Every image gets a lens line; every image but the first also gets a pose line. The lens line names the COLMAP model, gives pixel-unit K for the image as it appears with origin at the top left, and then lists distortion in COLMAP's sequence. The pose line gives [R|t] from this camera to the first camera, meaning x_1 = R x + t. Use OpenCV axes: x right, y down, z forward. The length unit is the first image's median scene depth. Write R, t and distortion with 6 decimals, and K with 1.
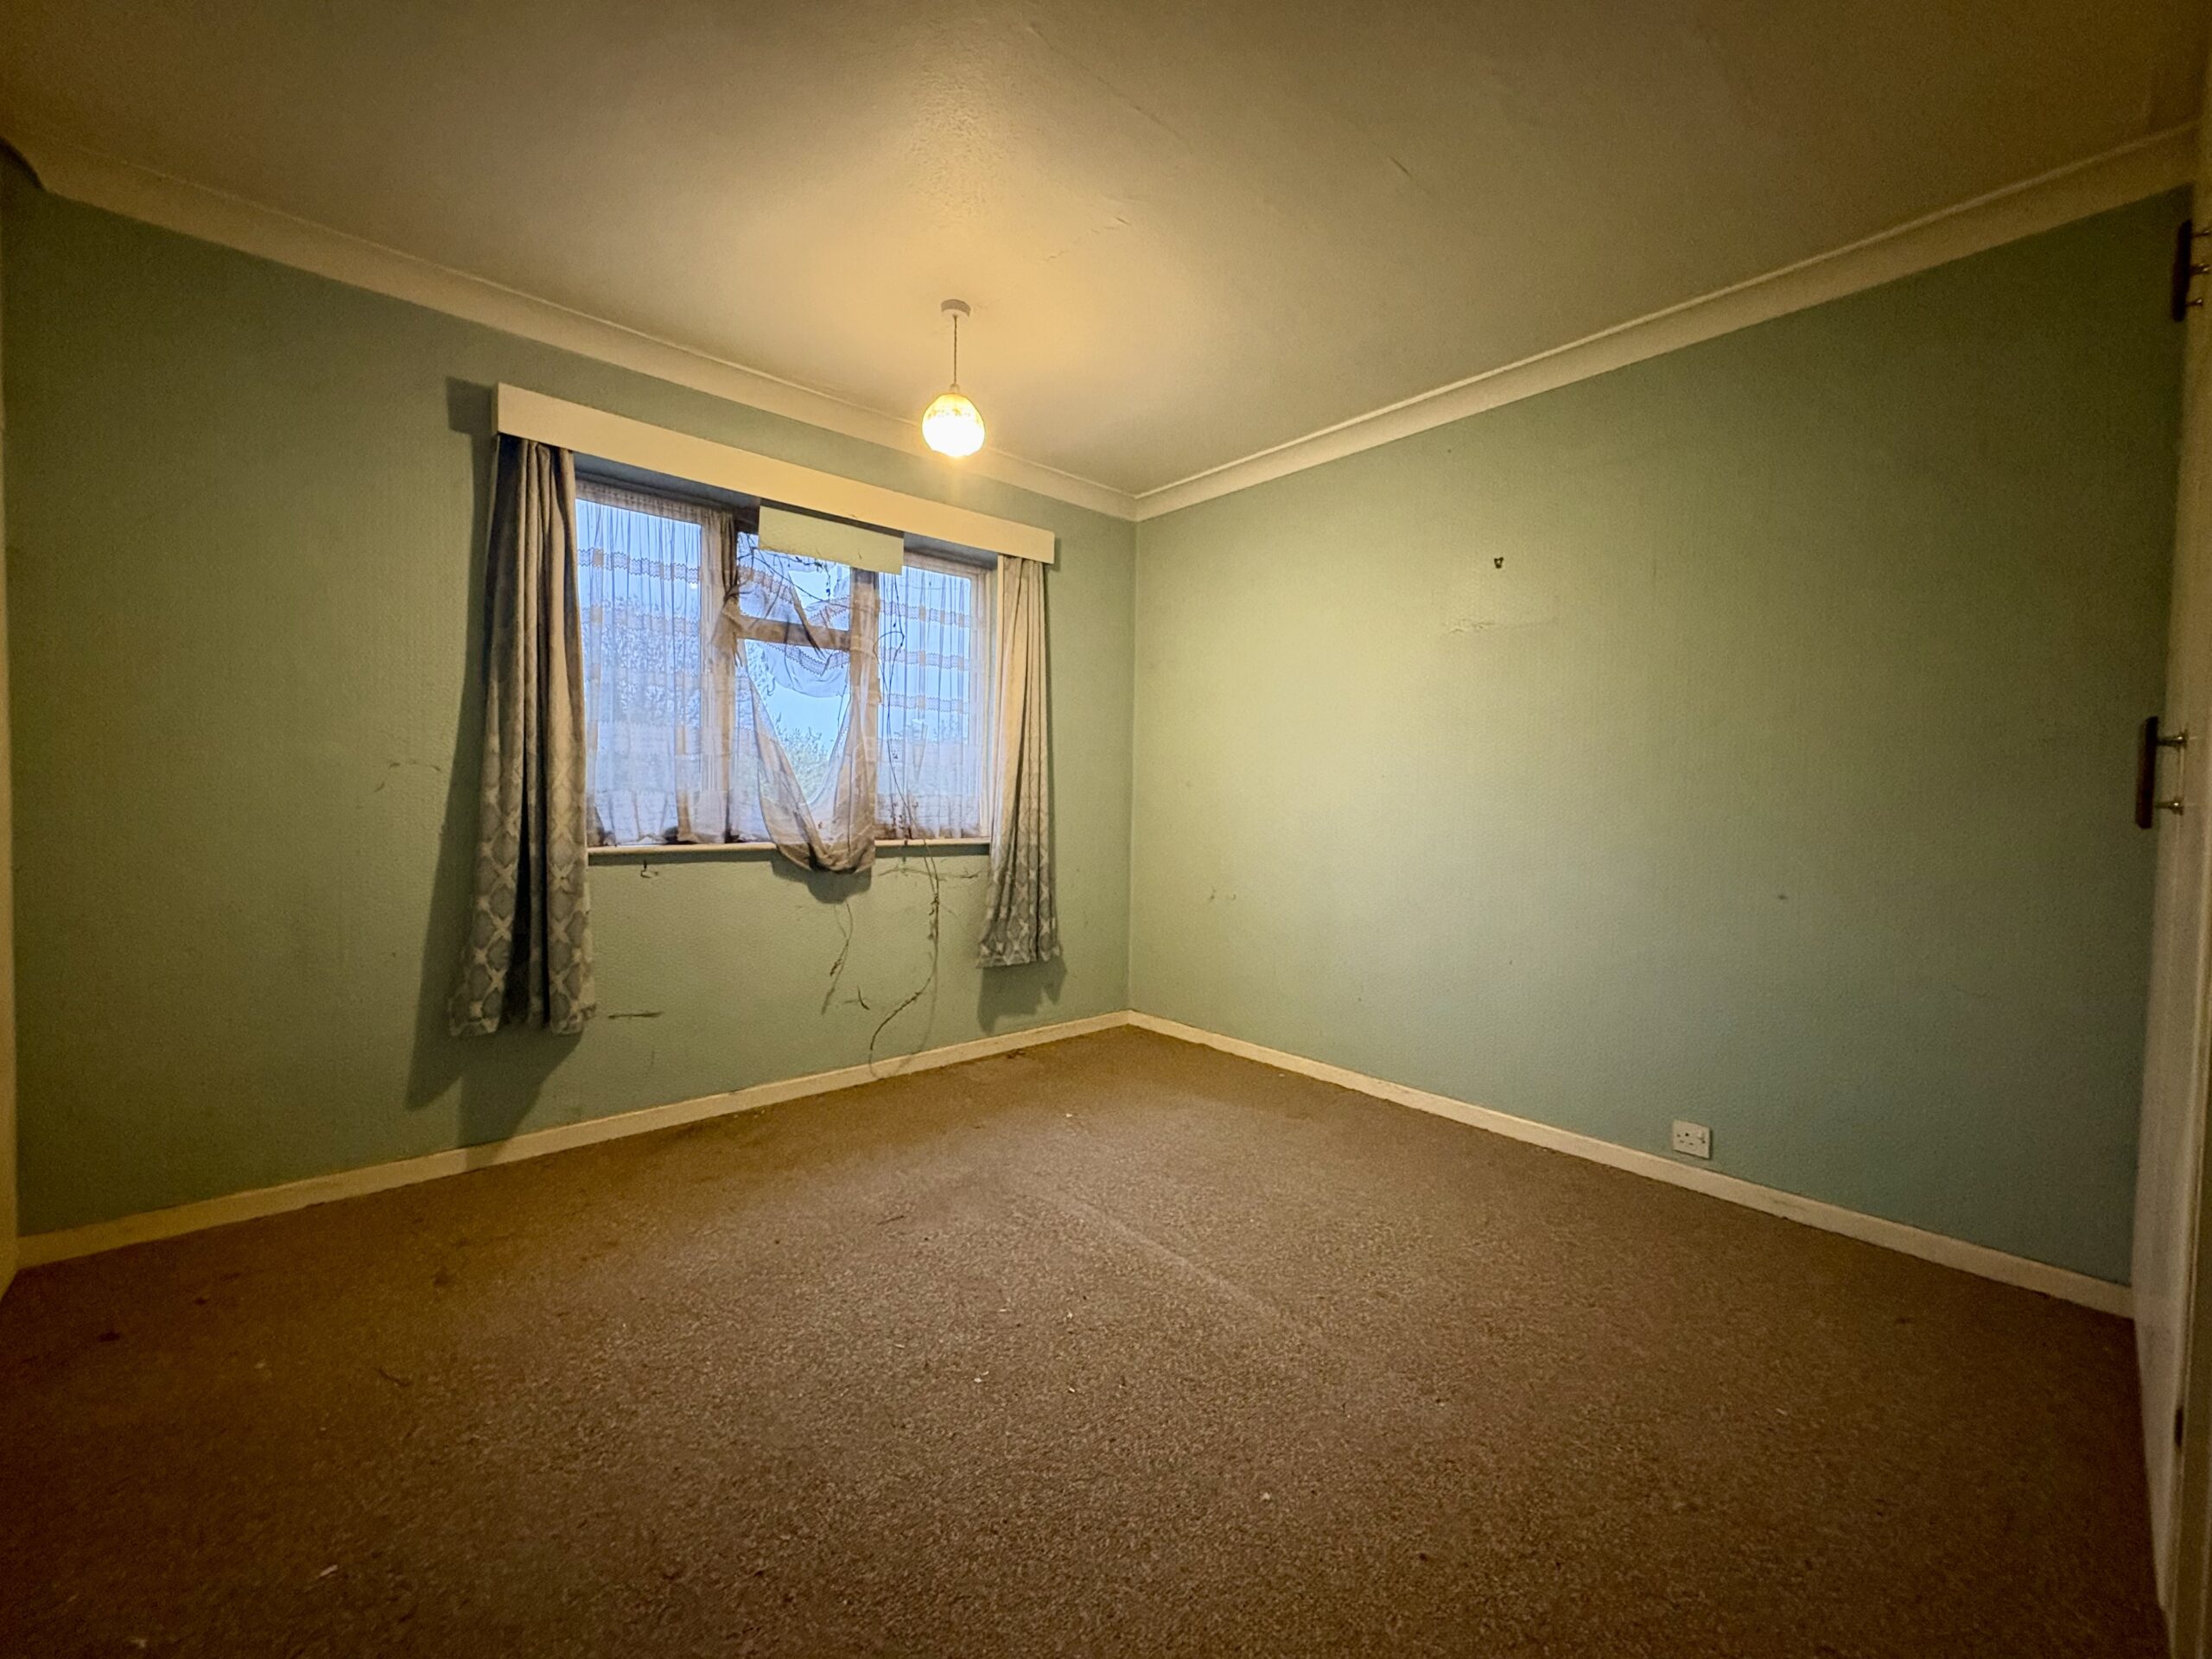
lens RADIAL K [[882.2, 0, 1105.7], [0, 882.2, 832.8], [0, 0, 1]] dist [-0.001063, -0.003161]
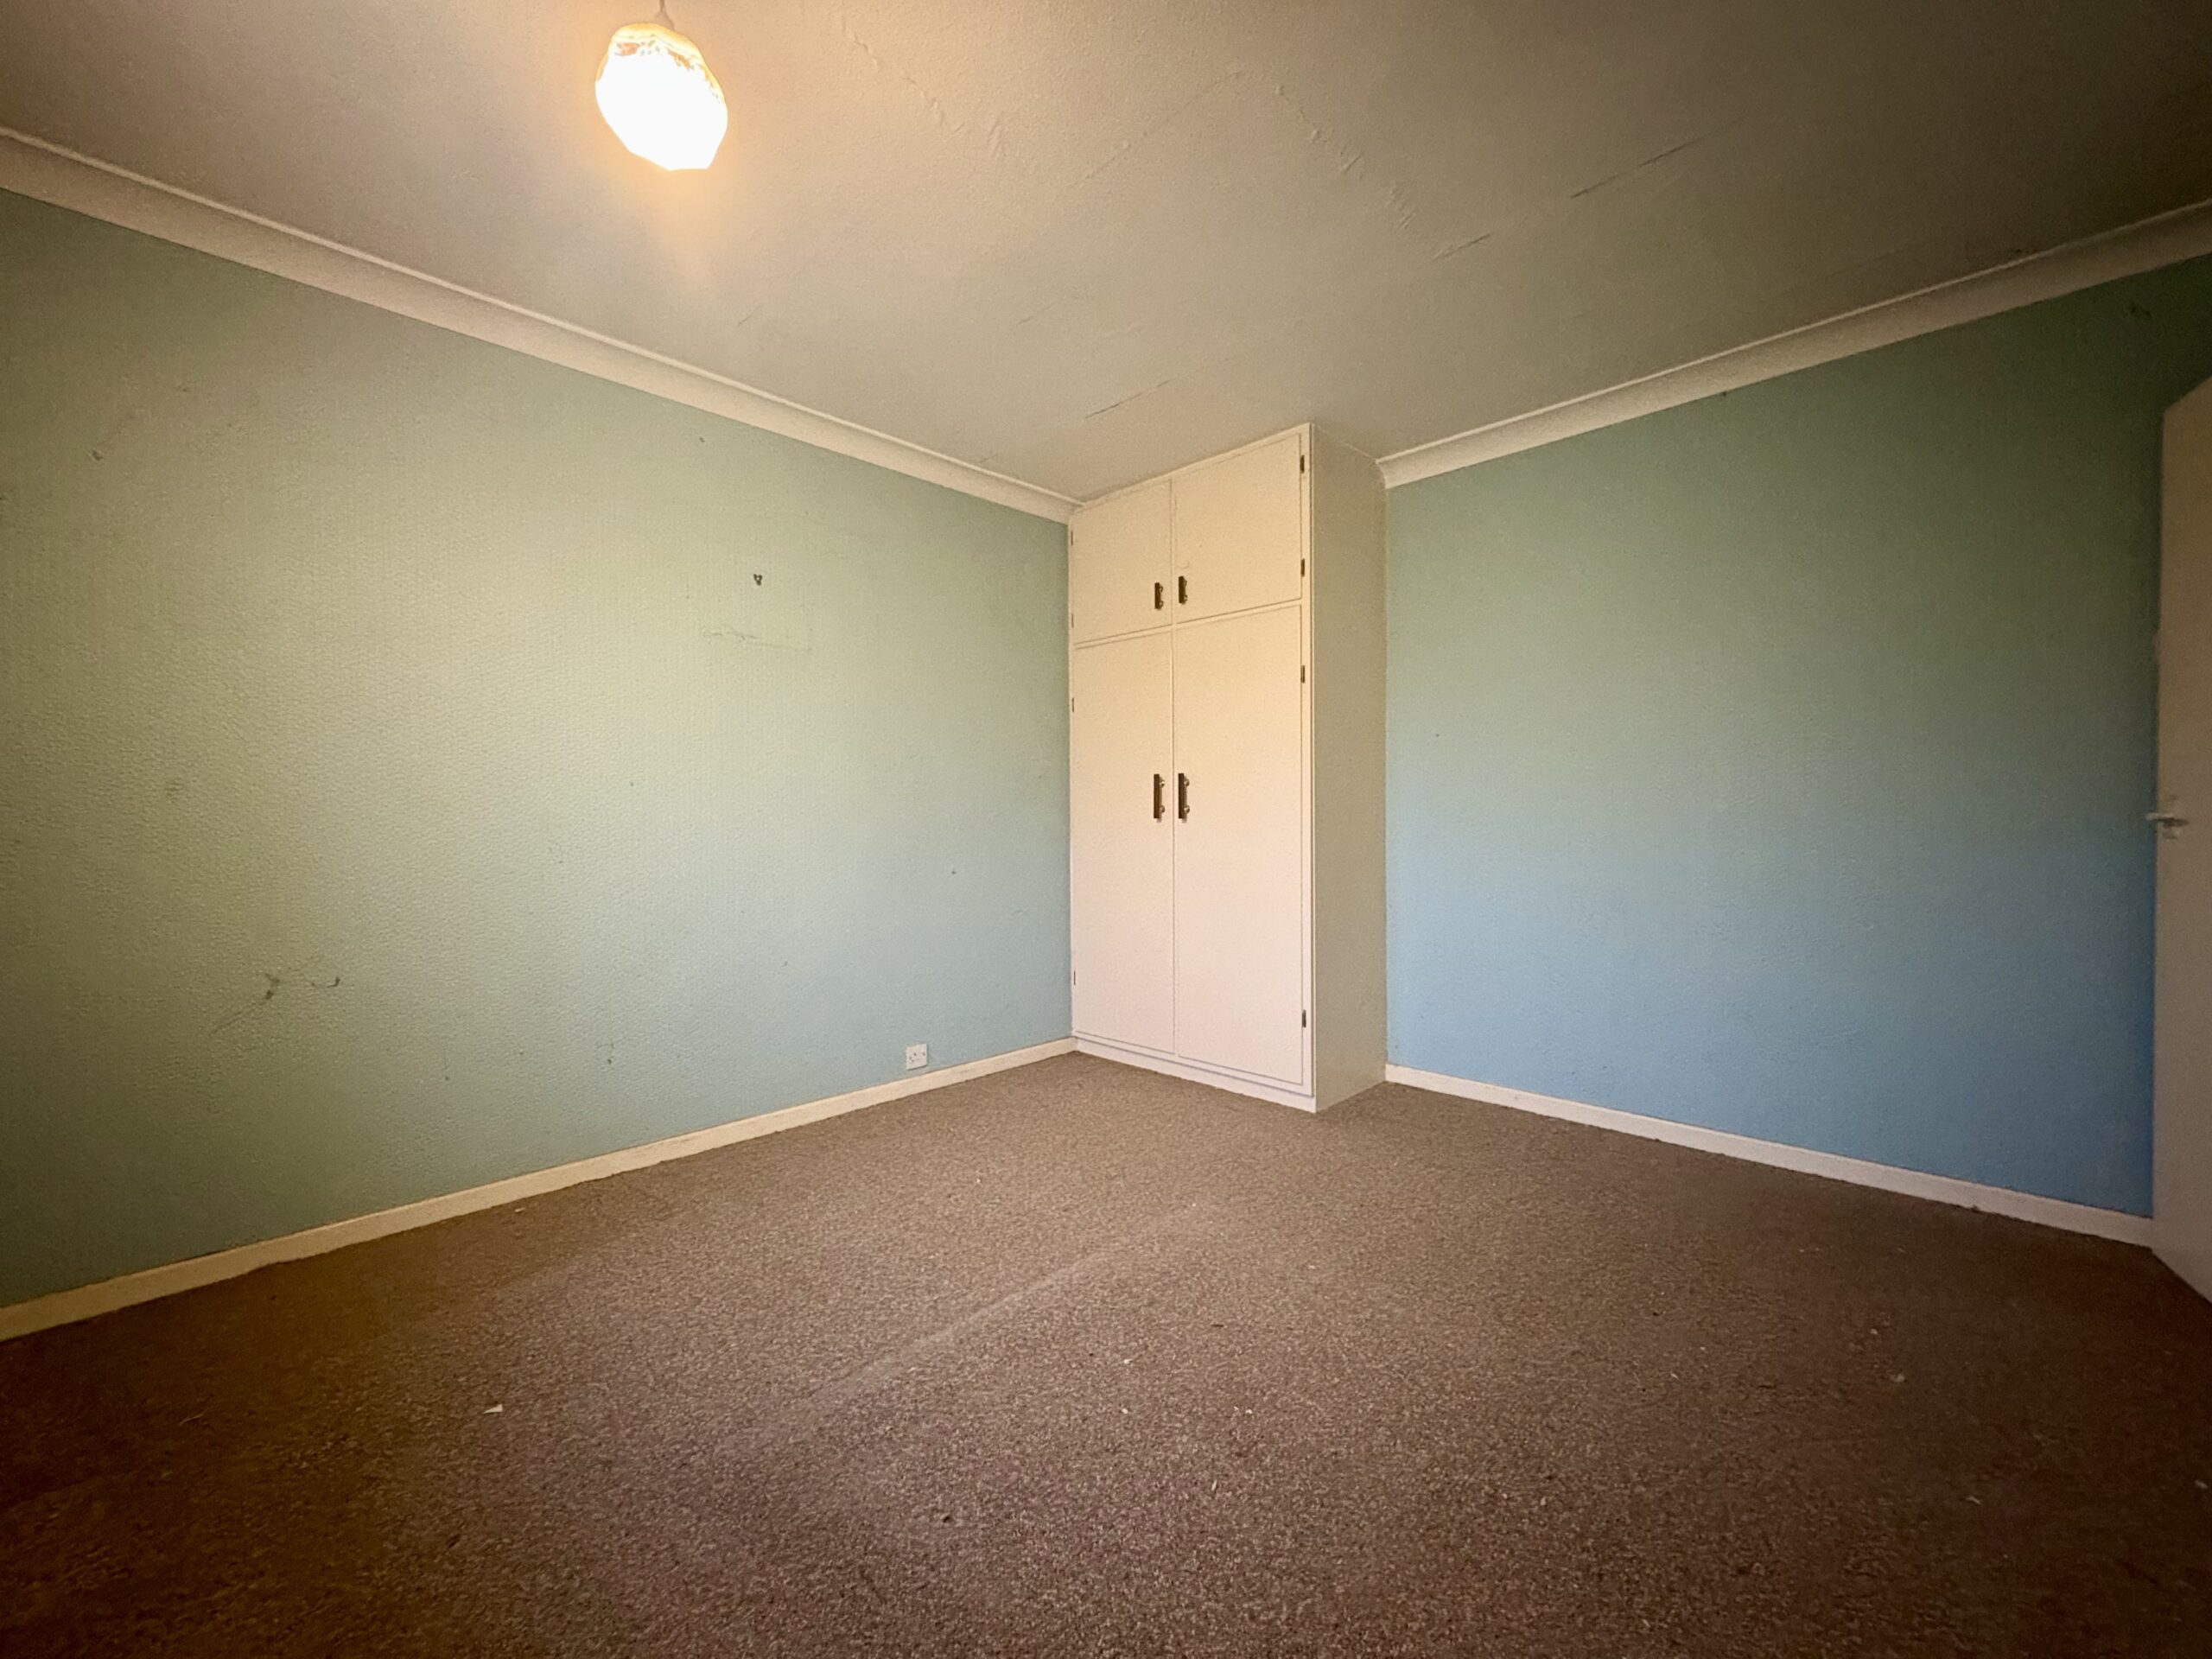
lens RADIAL K [[882.2, 0, 1105.7], [0, 882.2, 832.8], [0, 0, 1]] dist [-0.001063, -0.003161]
pose [[-0.072315, -0.036508, 0.996713, -0.708980], [0.044895, 0.998198, 0.039820, -0.040403], [-0.996371, 0.047627, -0.070545, 0.786323]]
